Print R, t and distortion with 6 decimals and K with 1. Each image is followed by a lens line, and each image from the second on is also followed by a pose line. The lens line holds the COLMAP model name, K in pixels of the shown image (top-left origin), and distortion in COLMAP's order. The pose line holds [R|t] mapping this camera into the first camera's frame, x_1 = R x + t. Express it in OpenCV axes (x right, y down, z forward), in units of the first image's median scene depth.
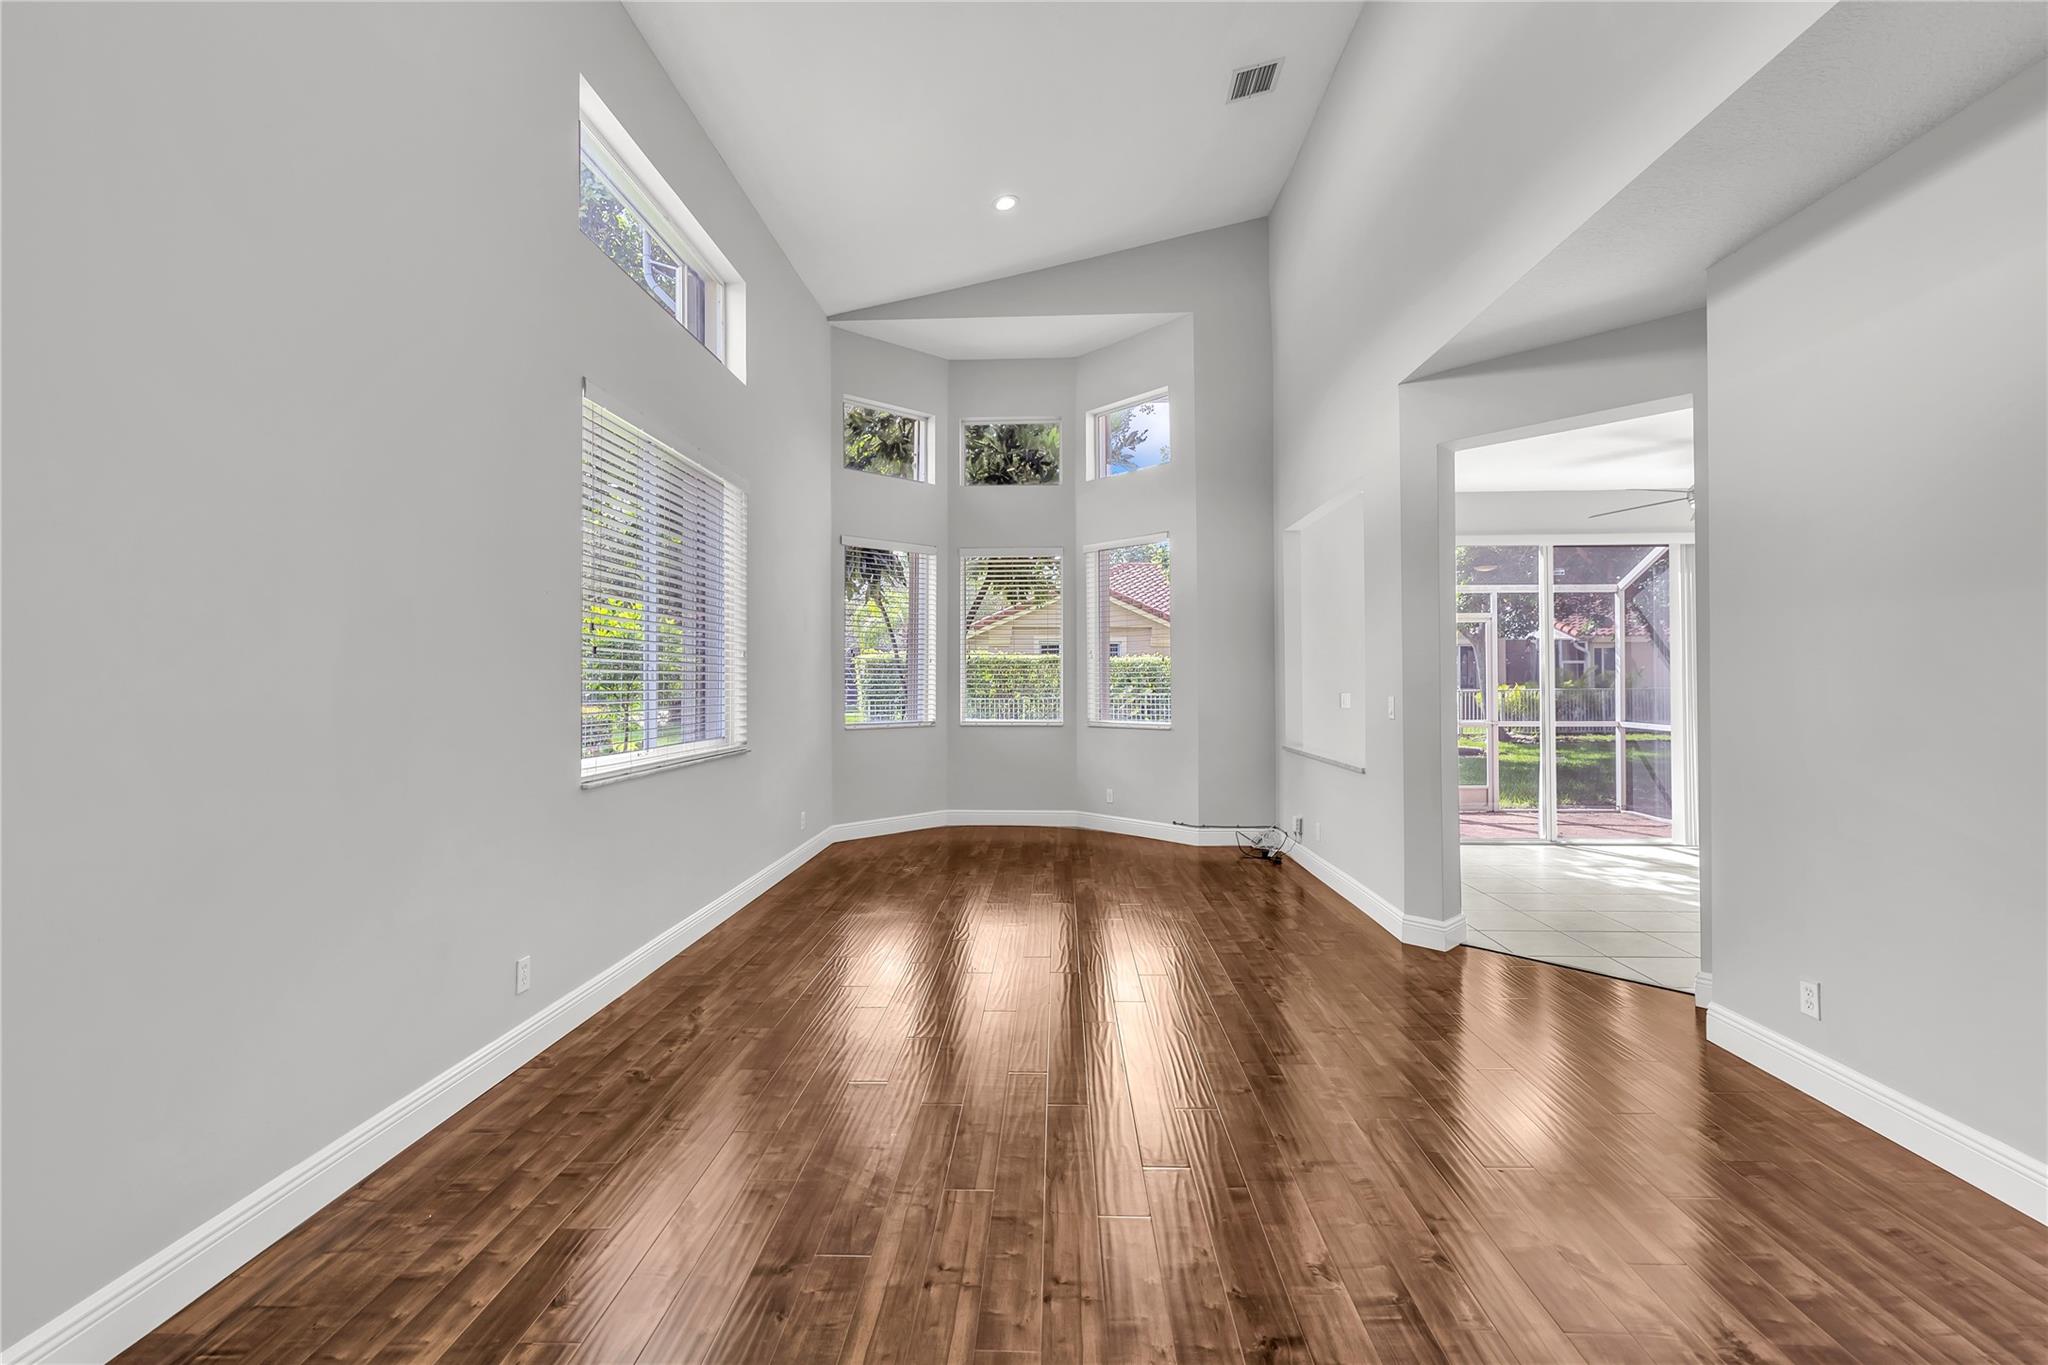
lens RADIAL K [[898.1, 0, 1032.1], [0, 898.1, 672.8], [0, 0, 1]] dist [0.000120, 0.001782]
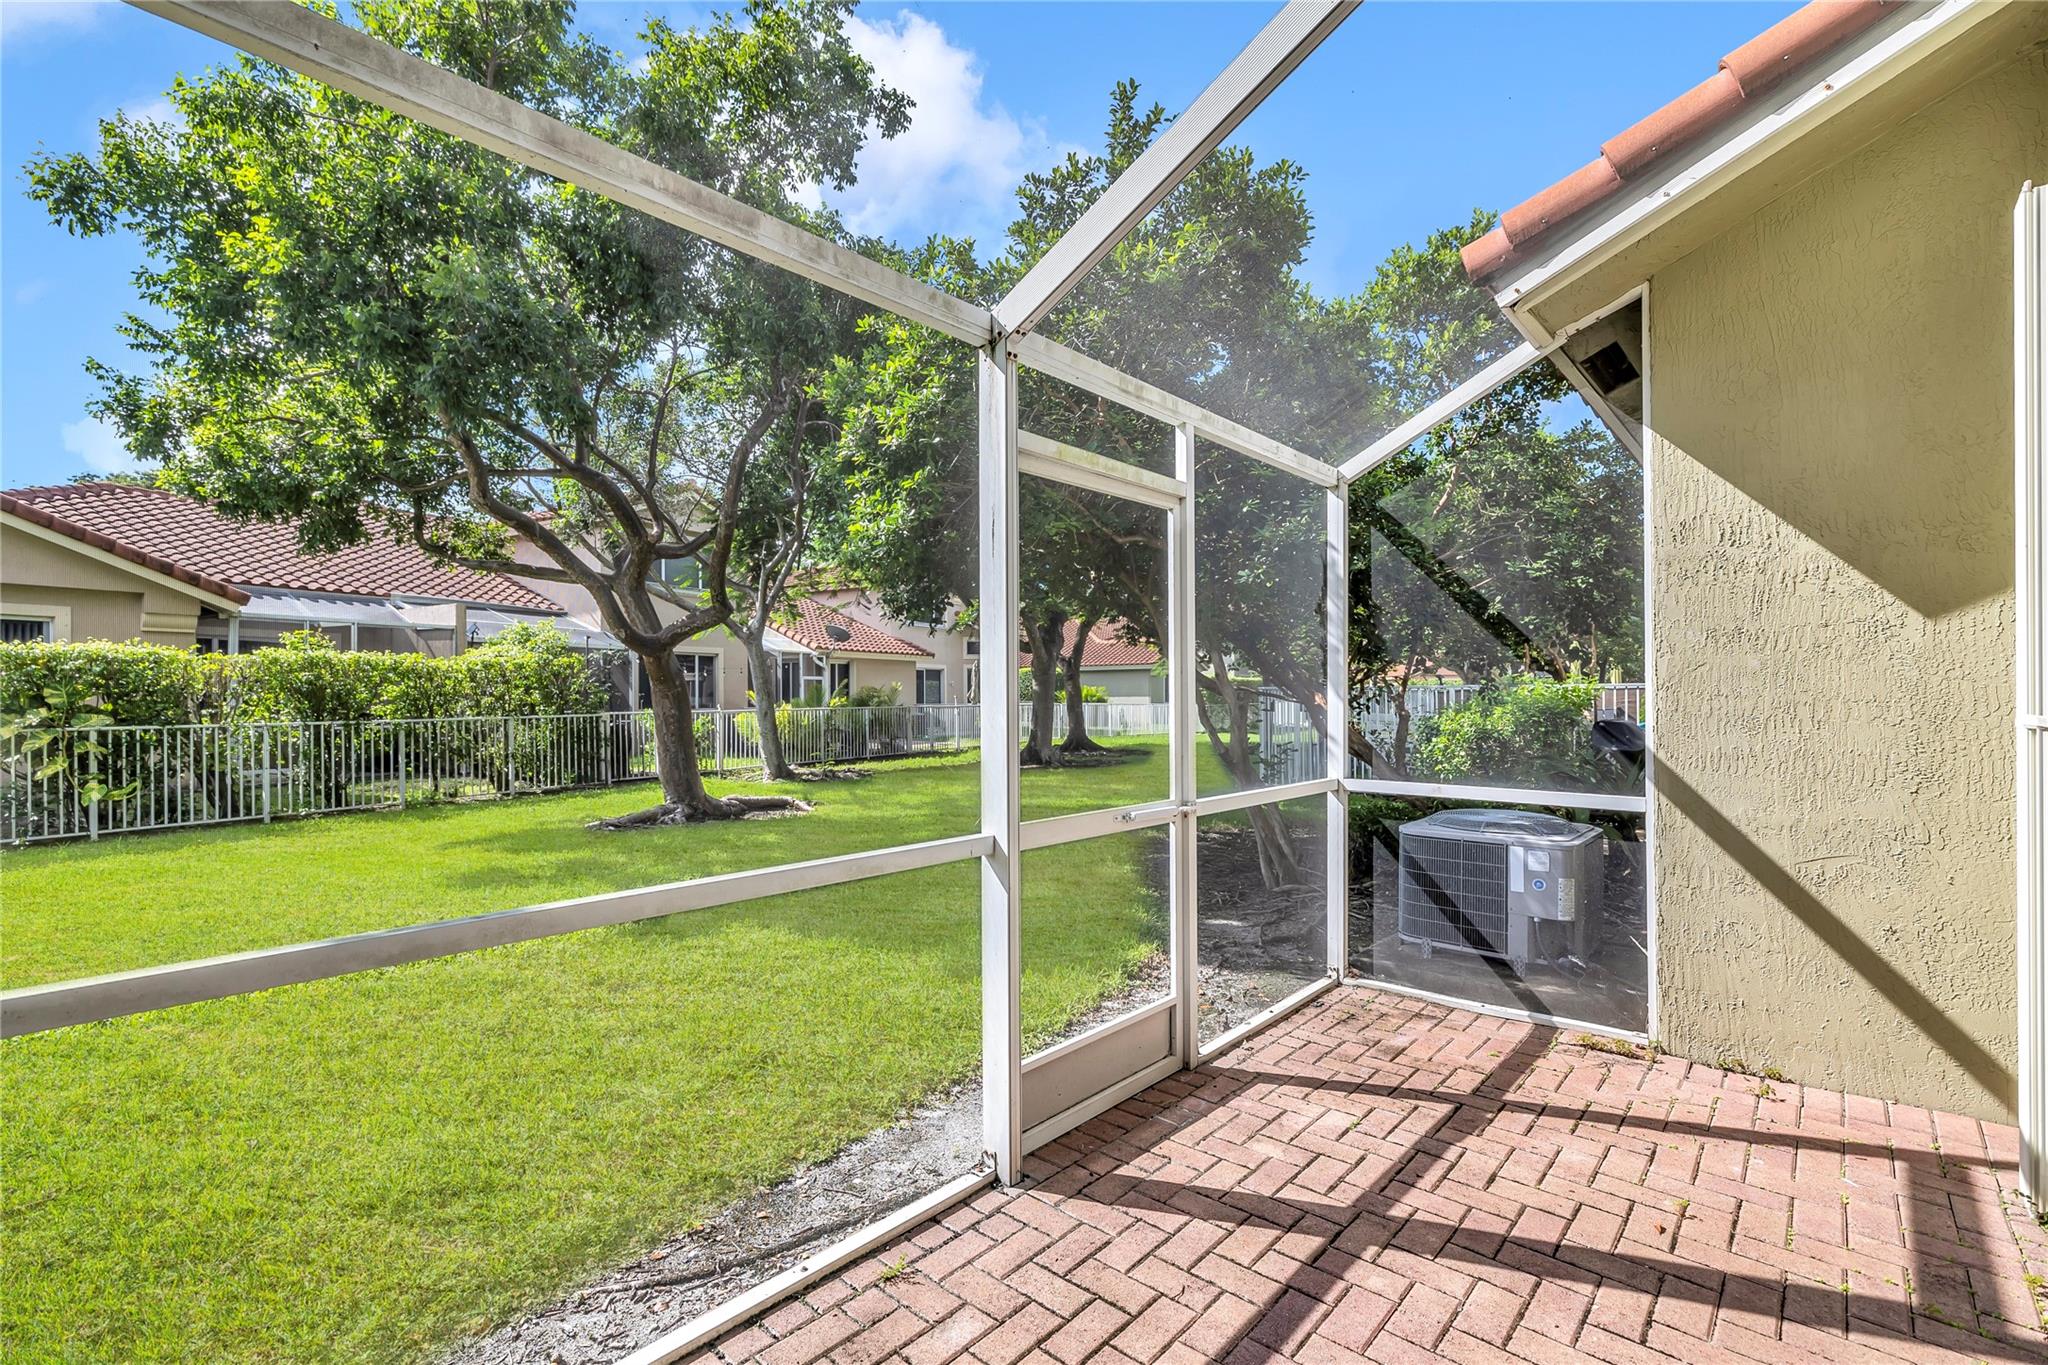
lens RADIAL K [[907.5, 0, 1024.2], [0, 907.5, 689.5], [0, 0, 1]] dist [0.000850, 0.001033]
pose [[0.662038, 0.008223, 0.749425, 0.304751], [-0.004970, 0.999966, -0.006581, 0.019769], [-0.749454, 0.000632, 0.662056, 1.142862]]
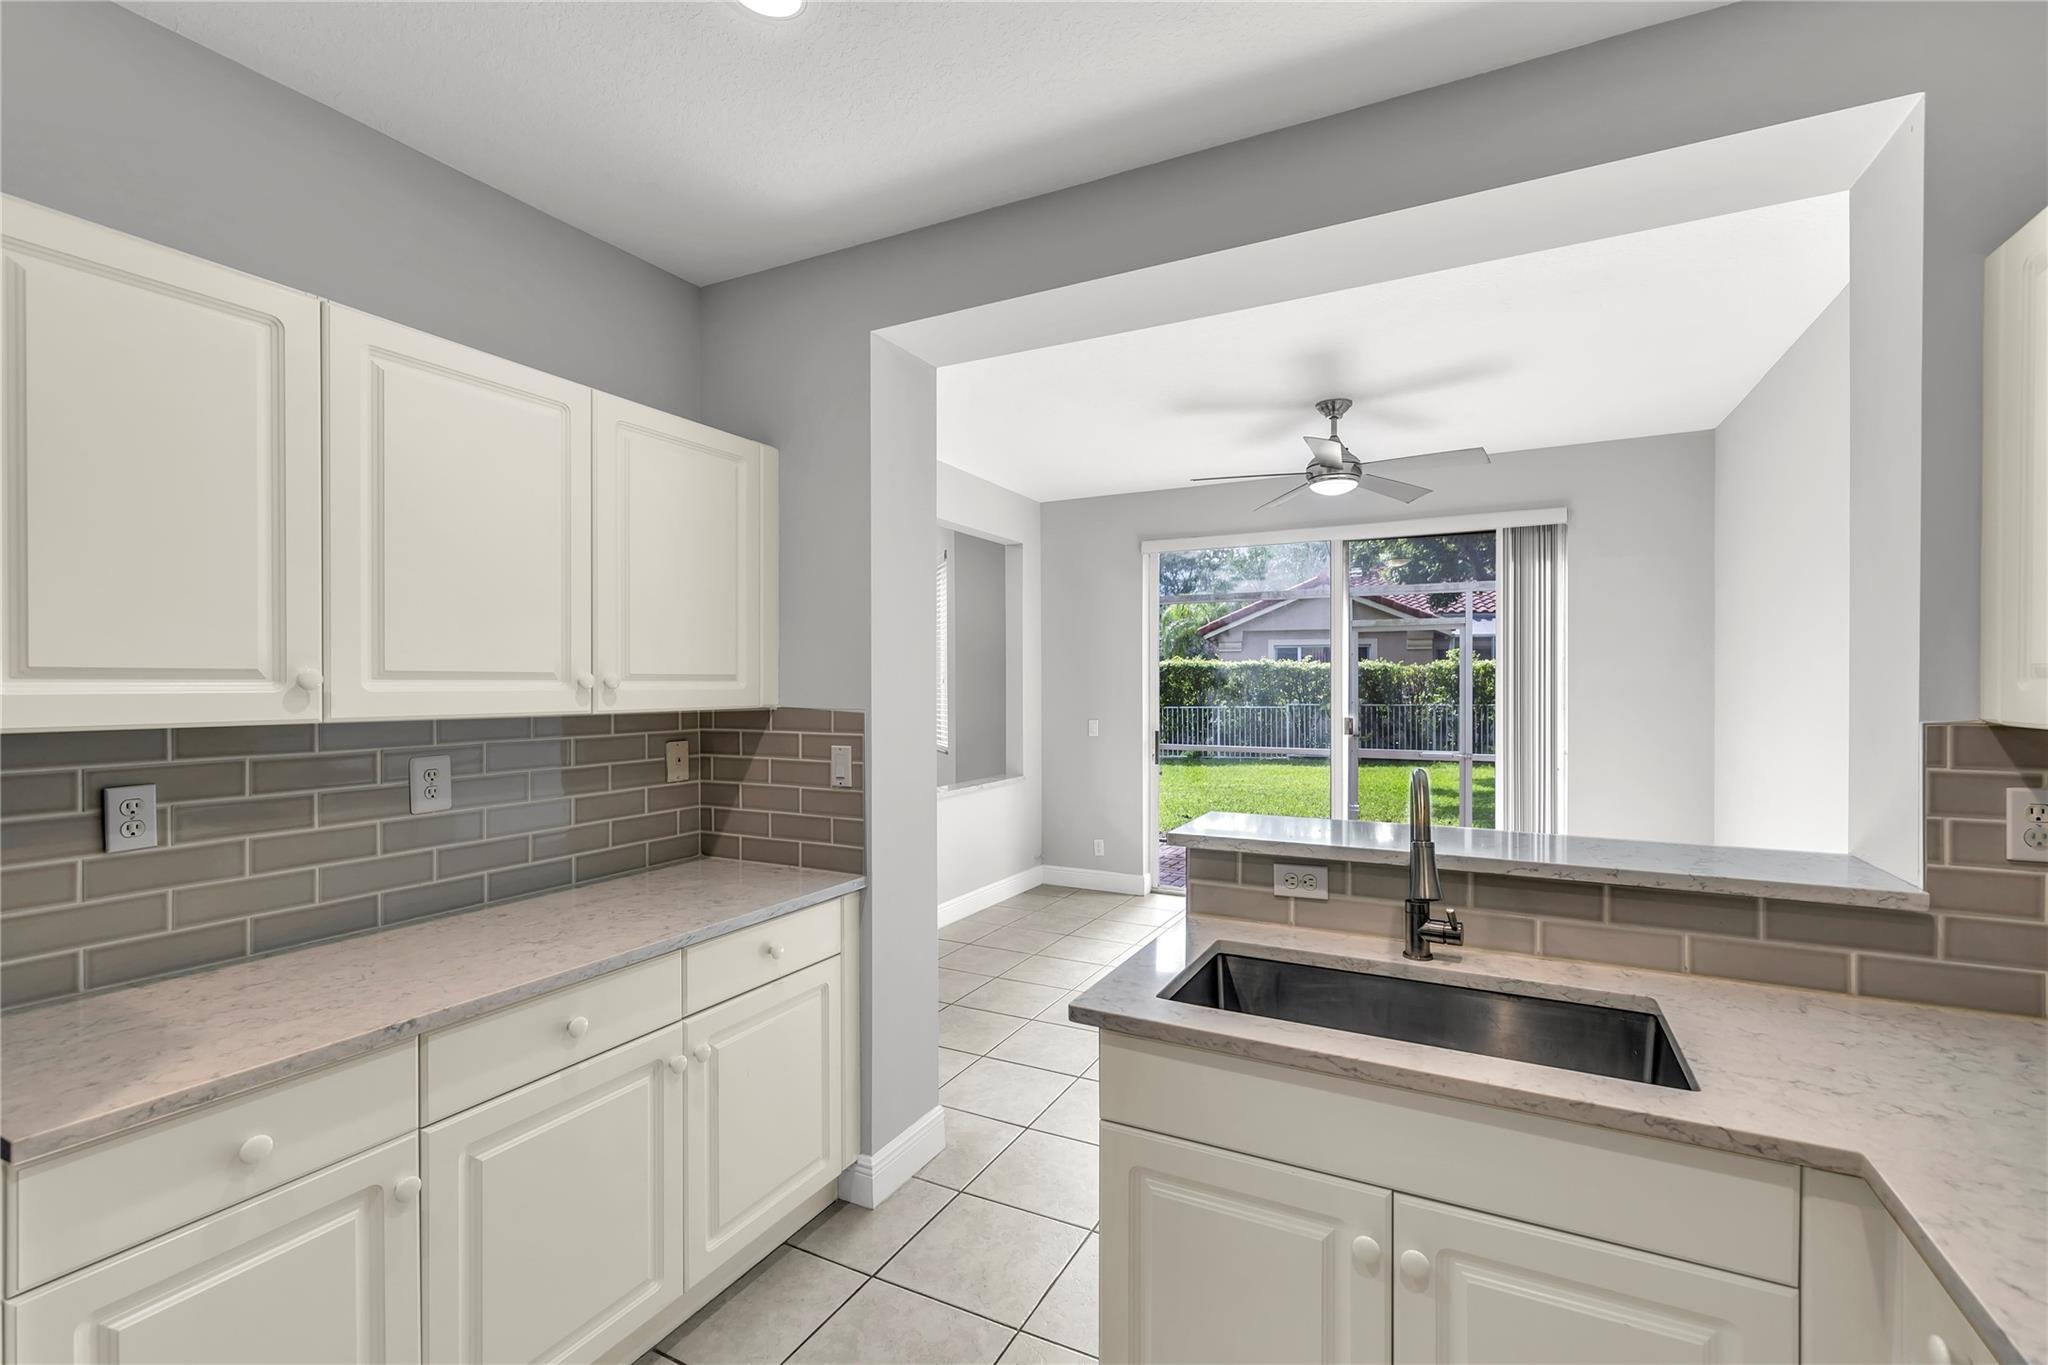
lens RADIAL K [[898.1, 0, 1043.5], [0, 898.1, 676.7], [0, 0, 1]] dist [0.000120, 0.001782]
pose [[0.903951, -0.001398, -0.427634, 0.727163], [0.003470, 0.999986, 0.004067, -0.026193], [0.427622, -0.005161, 0.903943, 0.173044]]
